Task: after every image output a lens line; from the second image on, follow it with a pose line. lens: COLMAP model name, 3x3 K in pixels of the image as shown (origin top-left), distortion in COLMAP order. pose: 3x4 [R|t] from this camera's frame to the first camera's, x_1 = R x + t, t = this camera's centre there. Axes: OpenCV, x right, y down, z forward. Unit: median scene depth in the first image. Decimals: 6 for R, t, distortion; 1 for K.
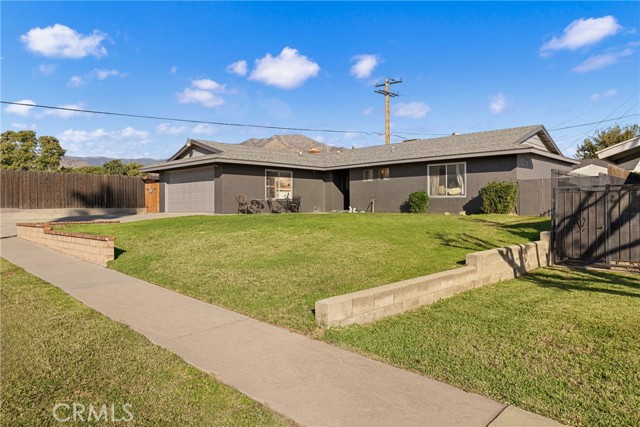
lens RADIAL K [[434.1, 0, 310.2], [0, 434.1, 212.3], [0, 0, 1]] dist [0.003936, 0.000994]
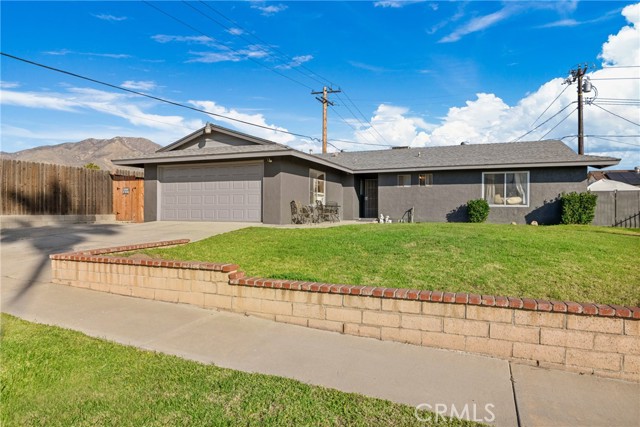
lens RADIAL K [[385.7, 0, 313.1], [0, 385.7, 213.2], [0, 0, 1]] dist [0.001535, -0.000076]
pose [[0.922836, 0.005383, 0.385156, -0.366133], [-0.004164, 0.999983, -0.004001, -0.012640], [-0.385171, 0.002089, 0.922843, 0.319645]]
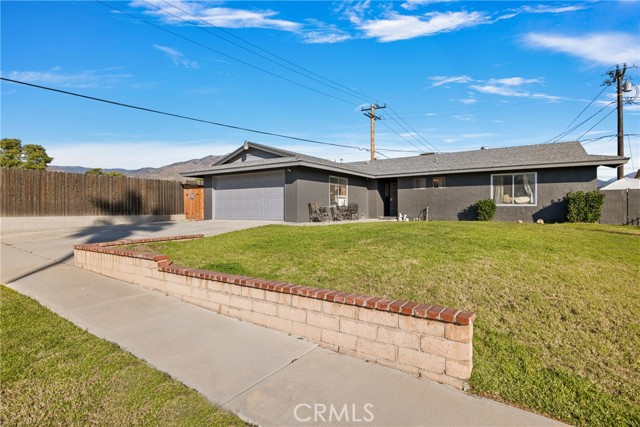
lens RADIAL K [[323.0, 0, 320.0], [0, 323.0, 213.5], [0, 0, 1]] dist [-0.000453, -0.000095]
pose [[0.980722, -0.000408, 0.195405, -0.258848], [0.000037, 0.999998, 0.001903, -0.015326], [-0.195406, -0.001859, 0.980721, 0.285339]]
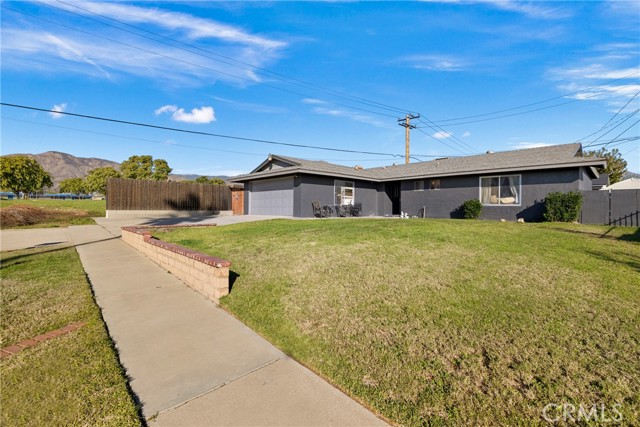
lens RADIAL K [[285.0, 0, 320.0], [0, 285.0, 213.5], [0, 0, 1]] dist [-0.004348, -0.000008]
pose [[0.999416, 0.012638, -0.031739, -0.113813], [-0.012471, 0.999907, 0.005448, -0.010813], [0.031805, -0.005049, 0.999481, 0.212090]]
